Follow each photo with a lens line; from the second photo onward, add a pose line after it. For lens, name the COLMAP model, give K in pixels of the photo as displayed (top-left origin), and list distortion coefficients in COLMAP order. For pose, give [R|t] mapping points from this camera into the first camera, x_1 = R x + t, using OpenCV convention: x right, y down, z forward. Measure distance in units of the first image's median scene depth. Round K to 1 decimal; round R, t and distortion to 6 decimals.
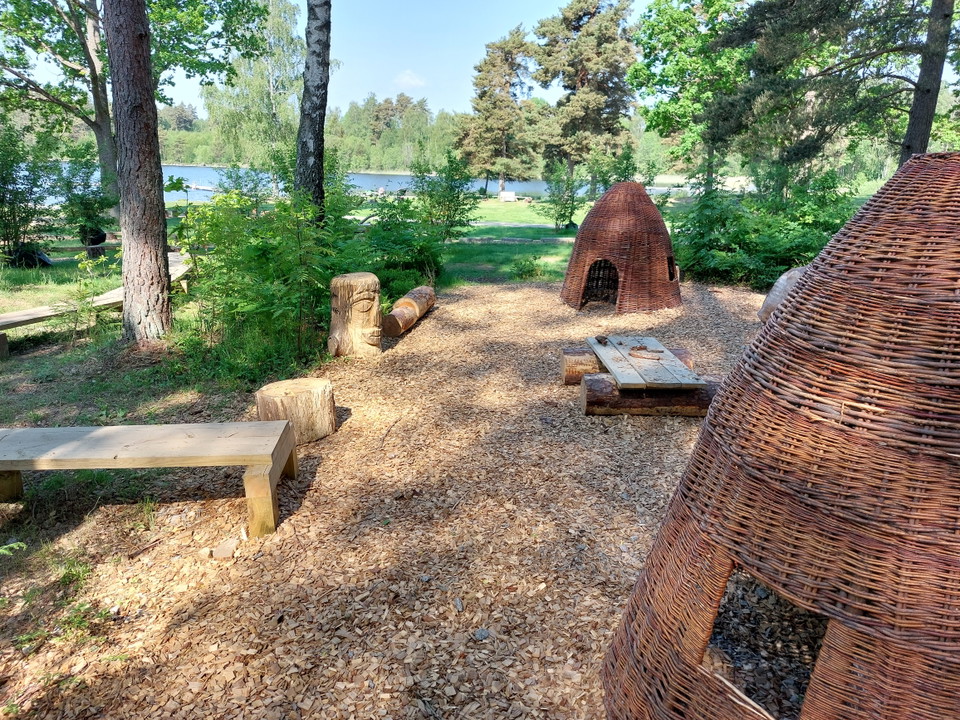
lens RADIAL K [[692.4, 0, 480.6], [0, 692.4, 362.3], [0, 0, 1]] dist [0.013017, -0.002493]
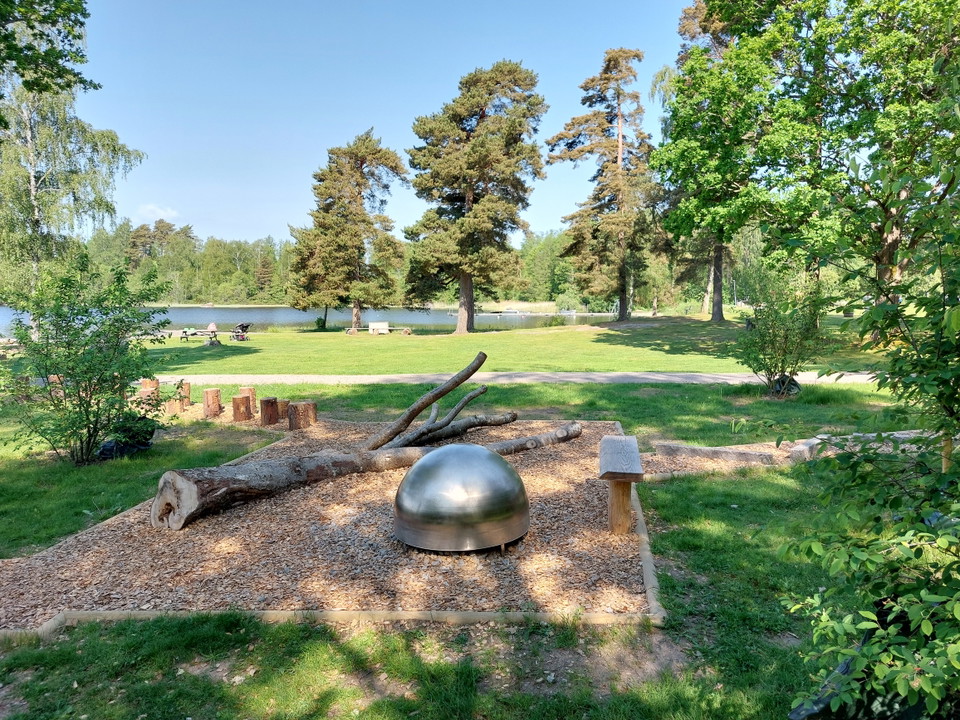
lens RADIAL K [[692.4, 0, 480.6], [0, 692.4, 354.0], [0, 0, 1]] dist [0.013017, -0.002493]
pose [[0.944139, -0.042288, 0.326824, -0.102098], [0.103120, 0.979840, -0.171114, -0.061659], [-0.313000, 0.195257, 0.929465, 0.228866]]
